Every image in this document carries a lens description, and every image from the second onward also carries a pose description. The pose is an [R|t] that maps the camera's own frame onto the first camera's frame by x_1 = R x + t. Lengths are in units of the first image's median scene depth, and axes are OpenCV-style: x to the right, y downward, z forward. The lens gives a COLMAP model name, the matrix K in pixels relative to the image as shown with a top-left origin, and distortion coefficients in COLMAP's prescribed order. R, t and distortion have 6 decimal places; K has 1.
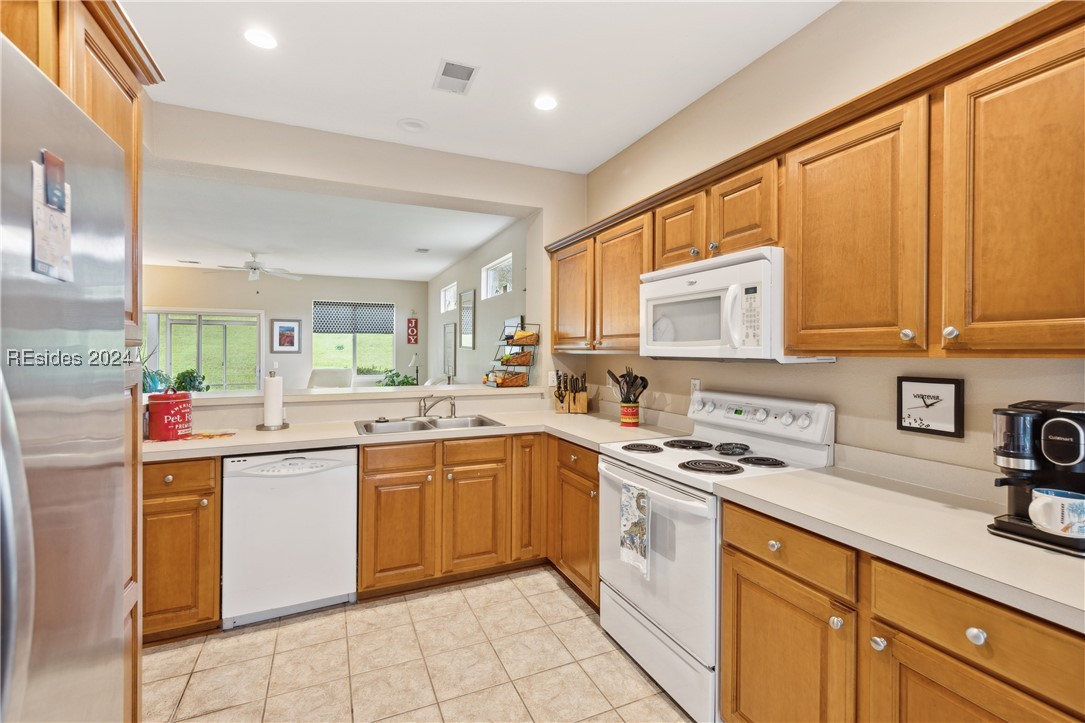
lens RADIAL K [[481.3, 0, 545.6], [0, 481.3, 353.1], [0, 0, 1]] dist [0.006423, -0.000683]
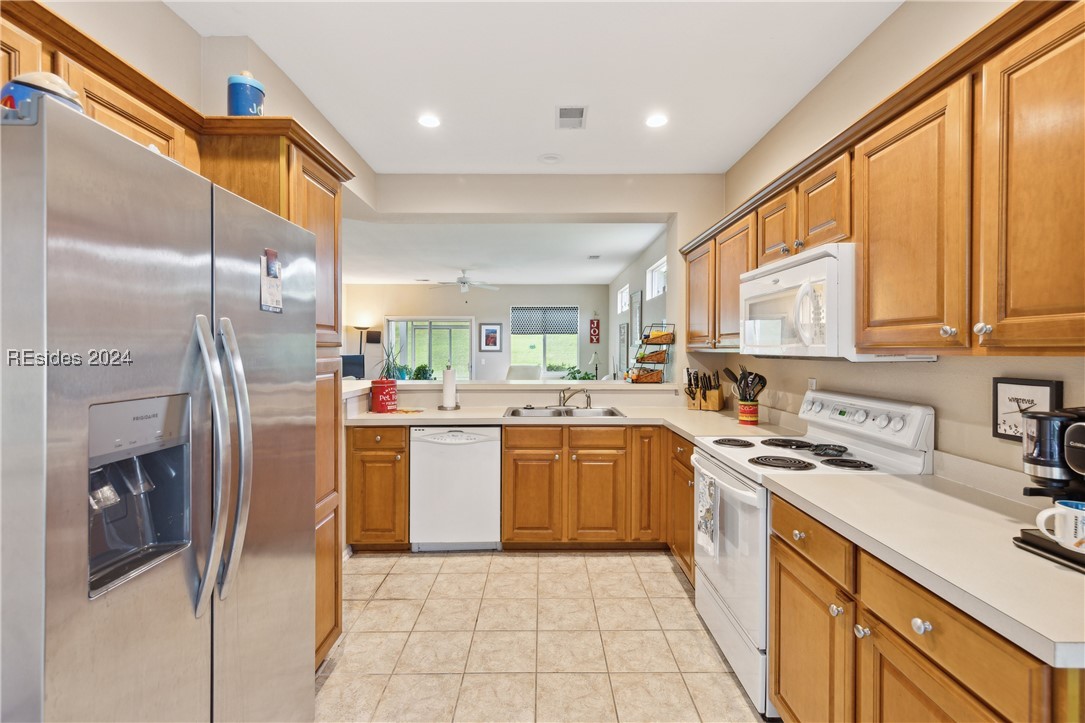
lens RADIAL K [[481.3, 0, 548.4], [0, 481.3, 353.1], [0, 0, 1]] dist [0.006423, -0.000683]
pose [[0.917031, 0.001906, -0.398810, 0.229286], [-0.000980, 0.999996, 0.002527, 0.001504], [0.398814, -0.001926, 0.917030, -0.101331]]
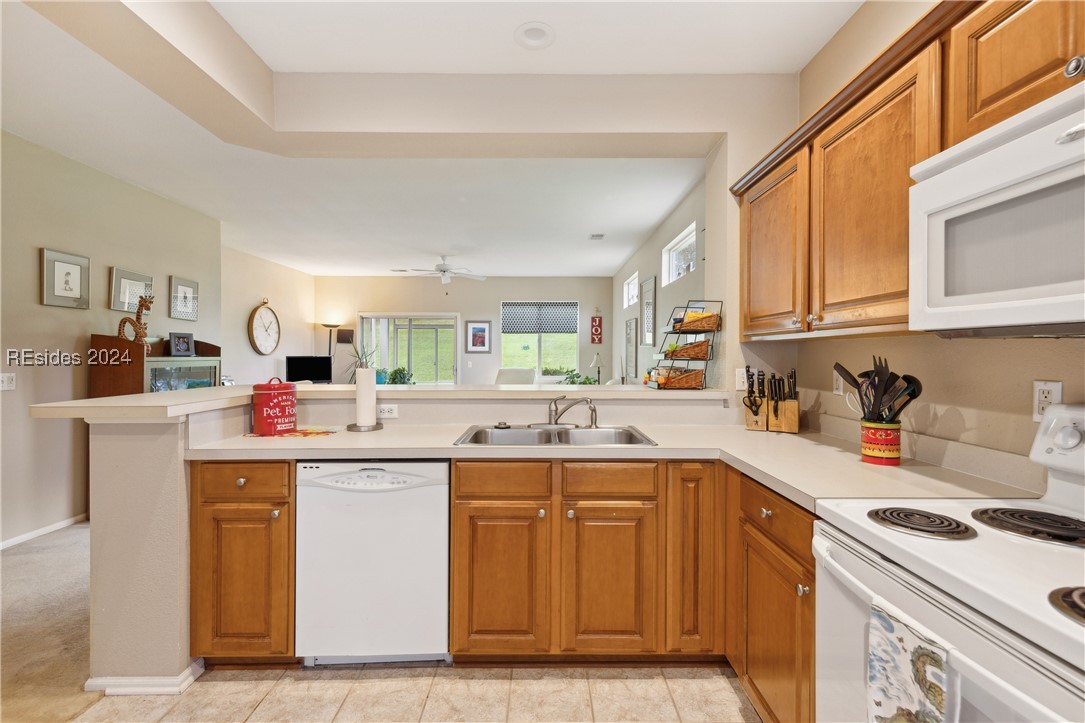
lens RADIAL K [[481.3, 0, 545.2], [0, 481.3, 356.9], [0, 0, 1]] dist [0.006423, -0.000683]
pose [[0.914613, 0.001179, -0.404329, 0.052572], [-0.002013, 0.999997, -0.001636, 0.034646], [0.404325, 0.002310, 0.914612, 0.385565]]
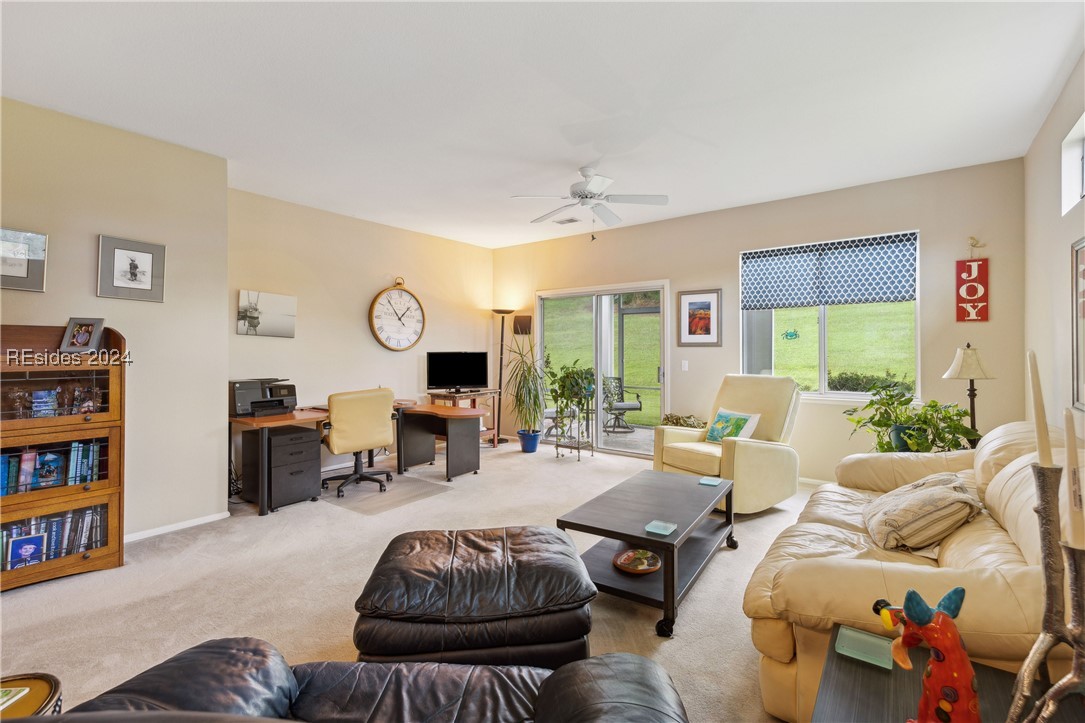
lens RADIAL K [[481.3, 0, 546.0], [0, 481.3, 350.8], [0, 0, 1]] dist [0.006423, -0.000683]
pose [[0.476286, -0.000861, -0.879290, -0.357506], [-0.001734, 0.999997, -0.001919, 0.025998], [0.879289, 0.002438, 0.476283, 1.962717]]
